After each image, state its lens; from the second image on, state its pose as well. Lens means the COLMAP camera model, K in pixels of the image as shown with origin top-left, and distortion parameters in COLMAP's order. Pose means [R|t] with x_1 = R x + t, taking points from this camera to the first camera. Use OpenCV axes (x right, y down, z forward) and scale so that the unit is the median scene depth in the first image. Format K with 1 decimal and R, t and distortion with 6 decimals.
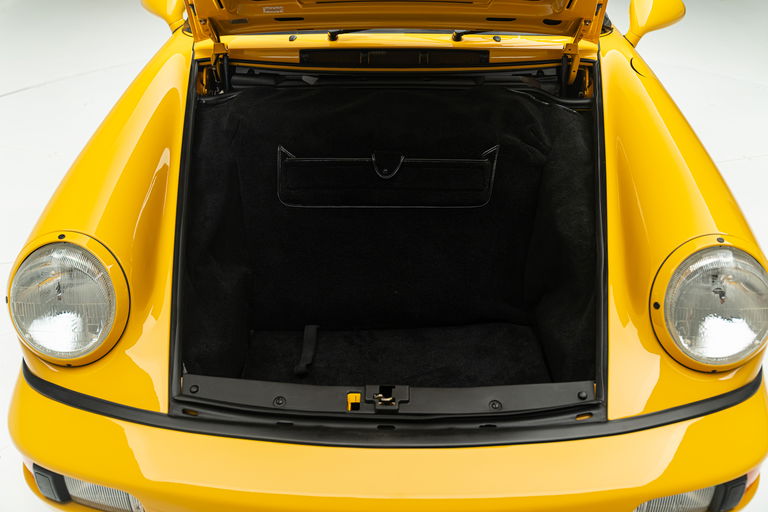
lens RADIAL K [[757.9, 0, 380.3], [0, 757.9, 256.0], [0, 0, 1]] dist [0.014374, 0.000000]
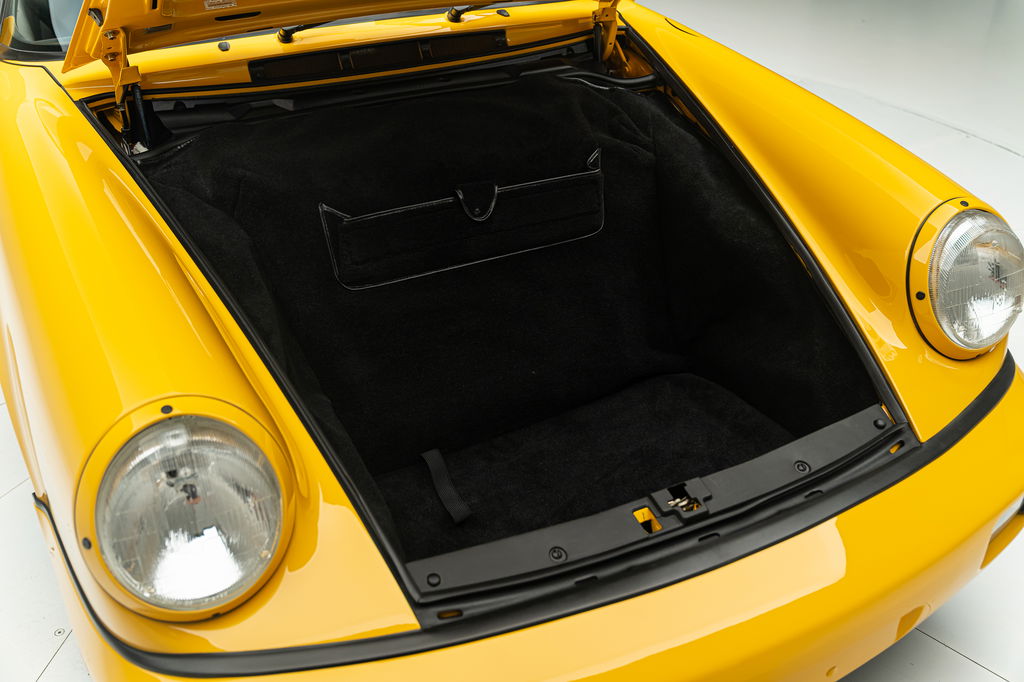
lens RADIAL K [[1010.5, 0, 510.5], [0, 1010.5, 339.9], [0, 0, 1]] dist [0.014374, 0.000000]
pose [[0.877874, -0.242033, 0.413228, -0.338758], [0.234434, 0.969617, 0.069879, -0.047571], [-0.417586, 0.035529, 0.907943, 0.120343]]
